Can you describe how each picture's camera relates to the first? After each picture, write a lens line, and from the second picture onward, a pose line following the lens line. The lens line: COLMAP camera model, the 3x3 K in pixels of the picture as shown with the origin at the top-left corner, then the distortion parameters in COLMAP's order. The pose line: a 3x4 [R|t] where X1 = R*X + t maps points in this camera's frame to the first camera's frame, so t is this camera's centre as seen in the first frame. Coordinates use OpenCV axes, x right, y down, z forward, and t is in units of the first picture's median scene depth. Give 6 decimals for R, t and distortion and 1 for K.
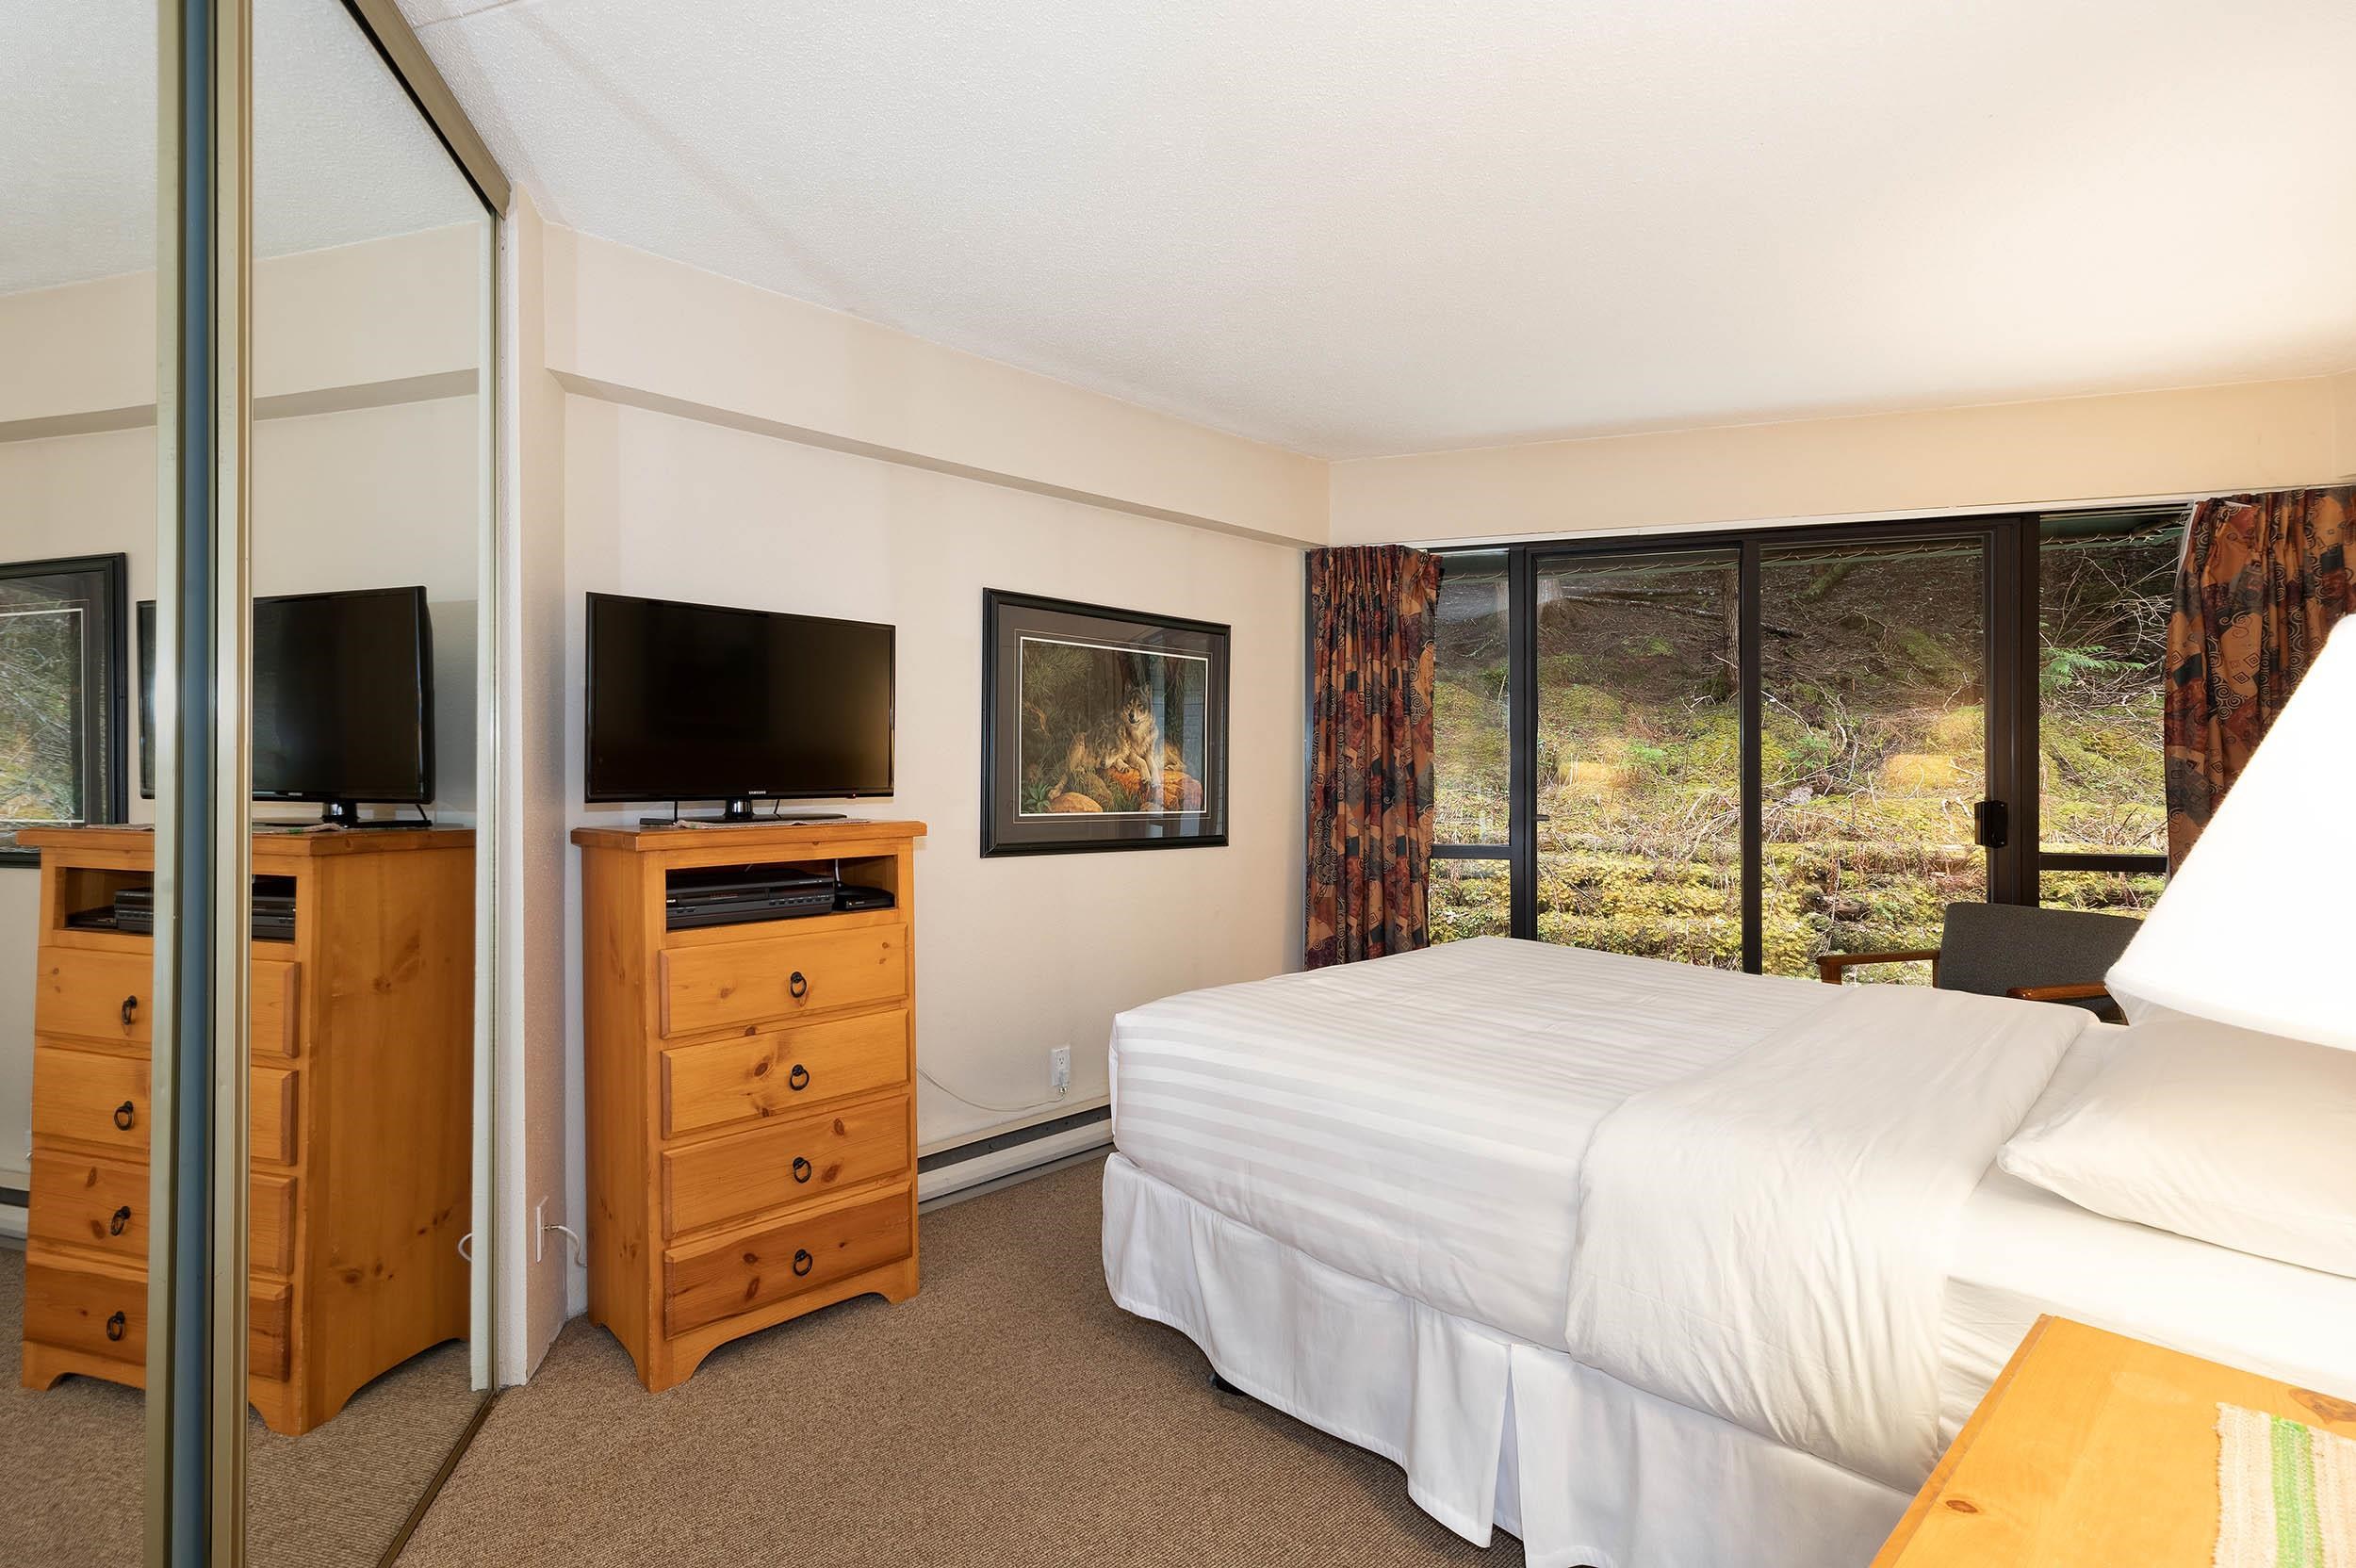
lens RADIAL K [[1076.9, 0, 1159.5], [0, 1076.9, 784.5], [0, 0, 1]] dist [0.001541, -0.000139]
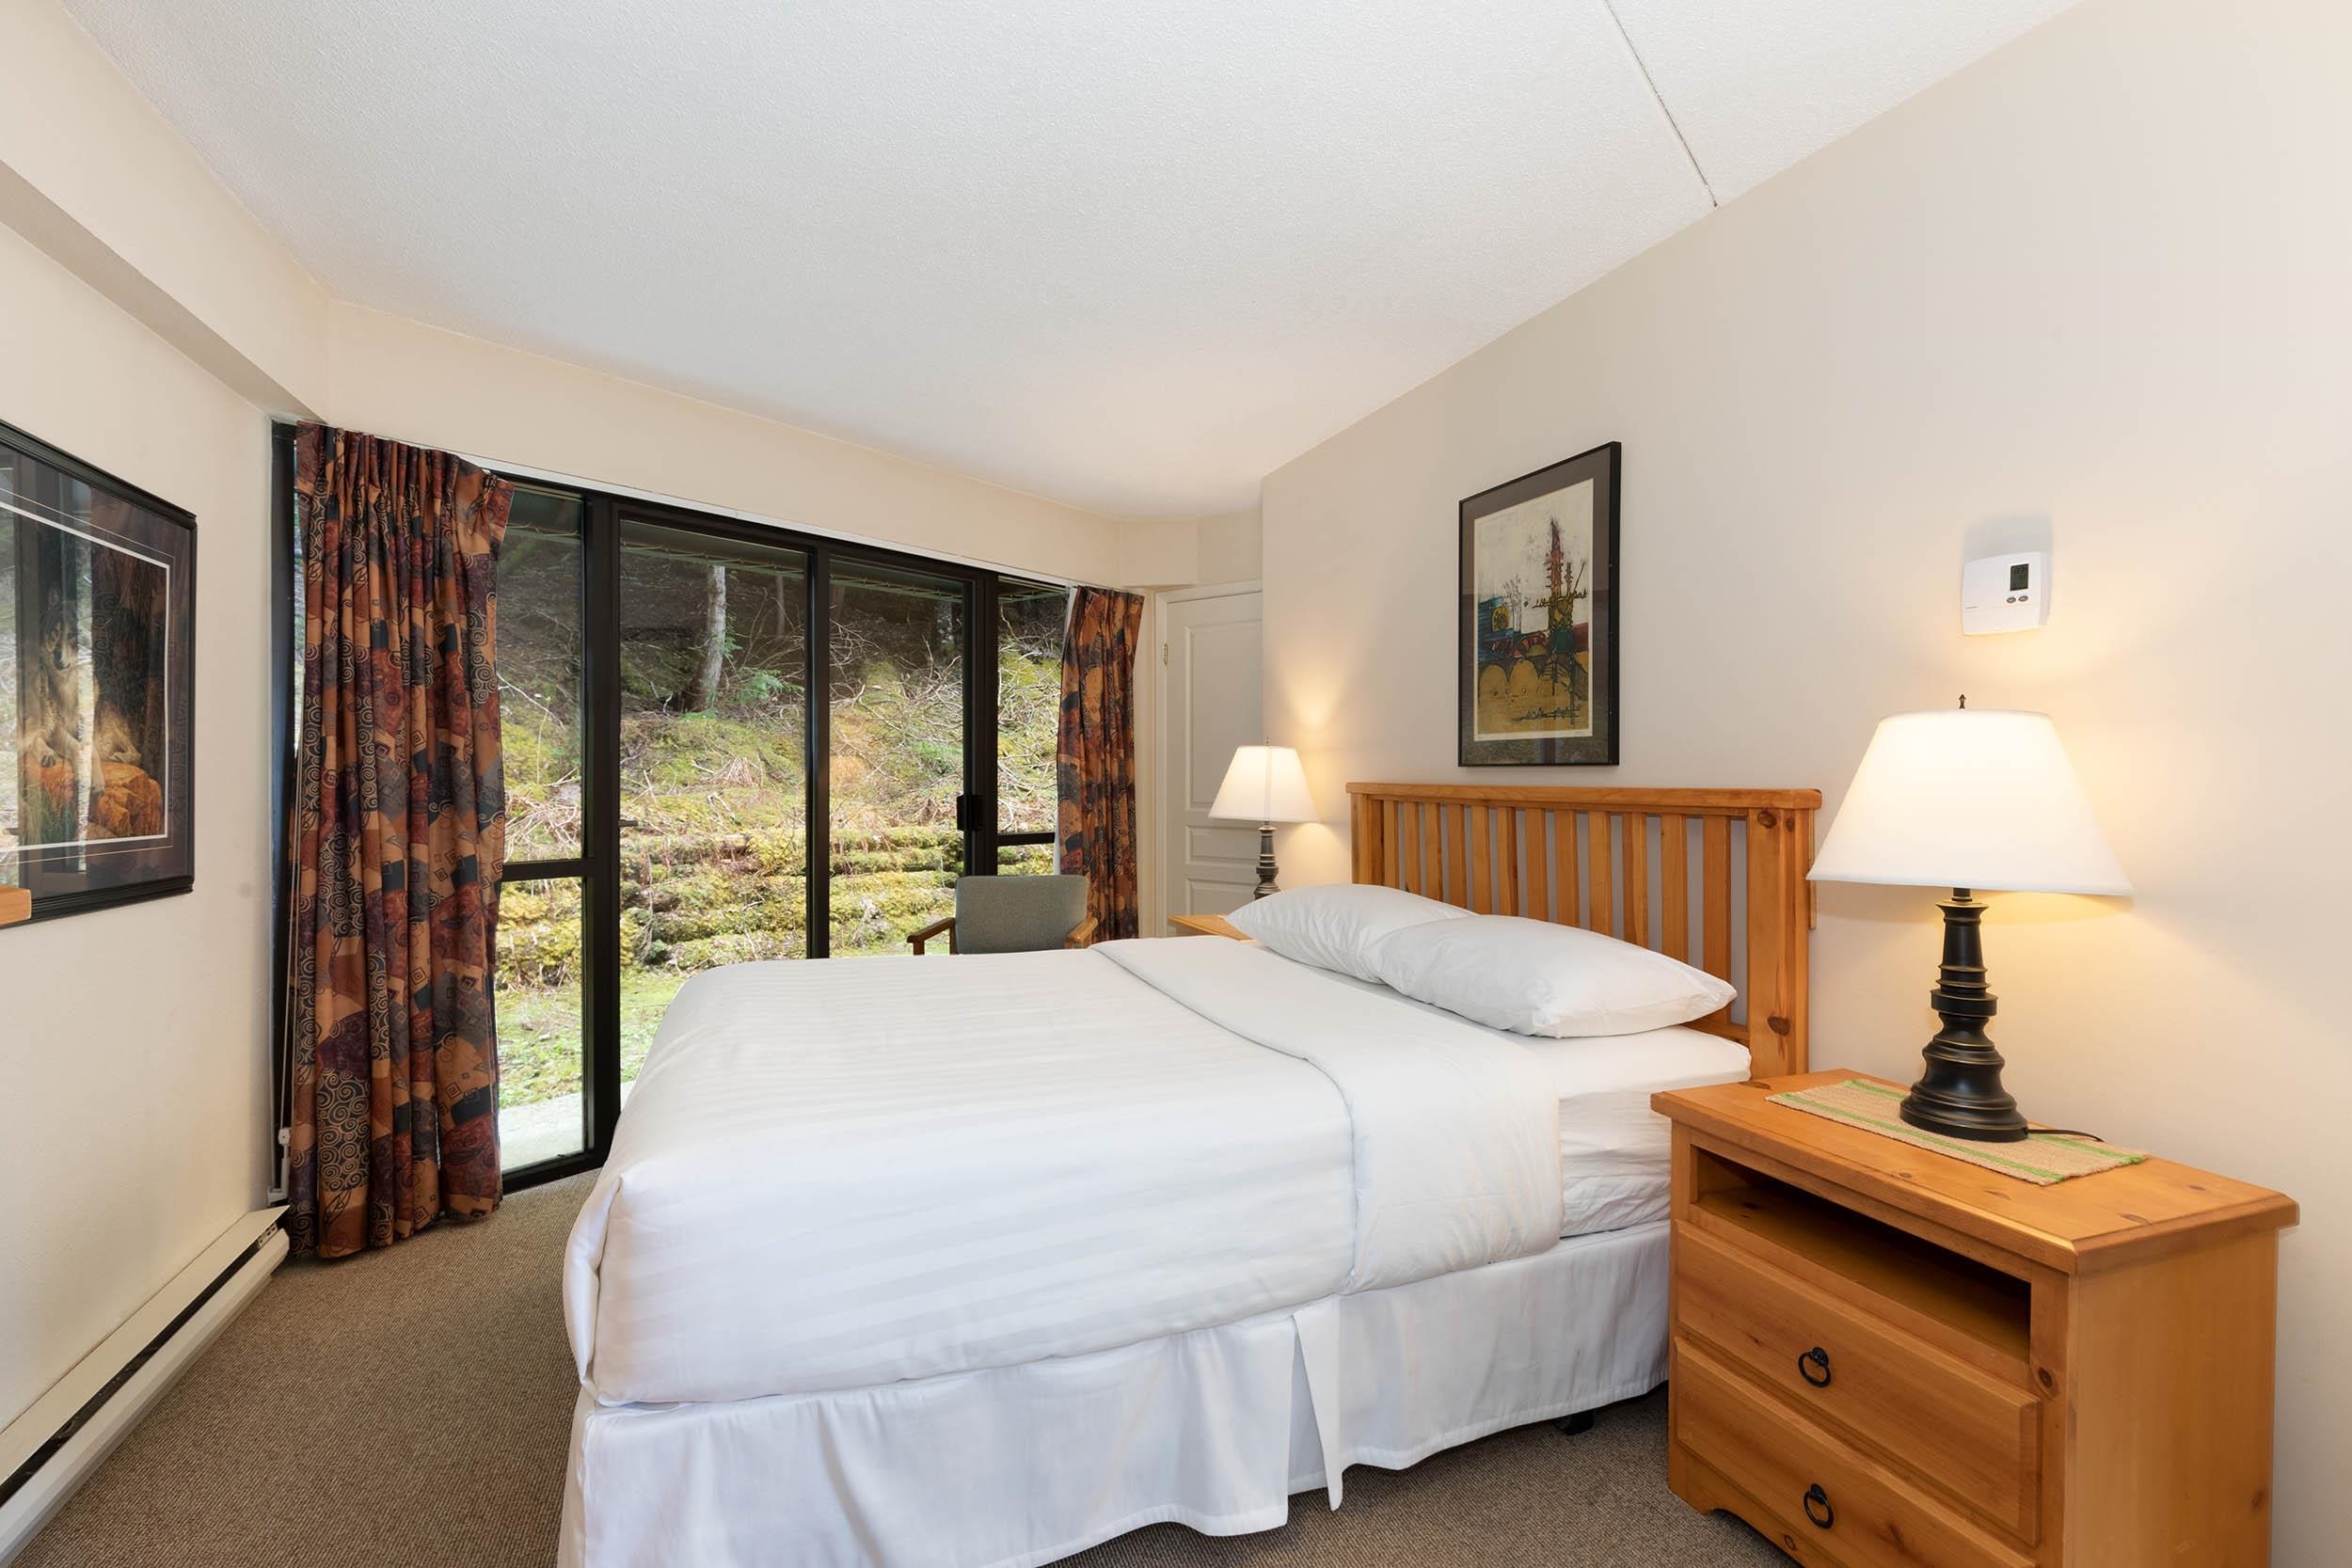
lens RADIAL K [[1075.0, 0, 1157.5], [0, 1075.0, 784.5], [0, 0, 1]] dist [0.001541, -0.000139]
pose [[0.368361, -0.006895, 0.929657, -0.276988], [0.004563, 0.999974, 0.005609, -0.002294], [-0.929672, 0.002176, 0.368383, 0.291587]]
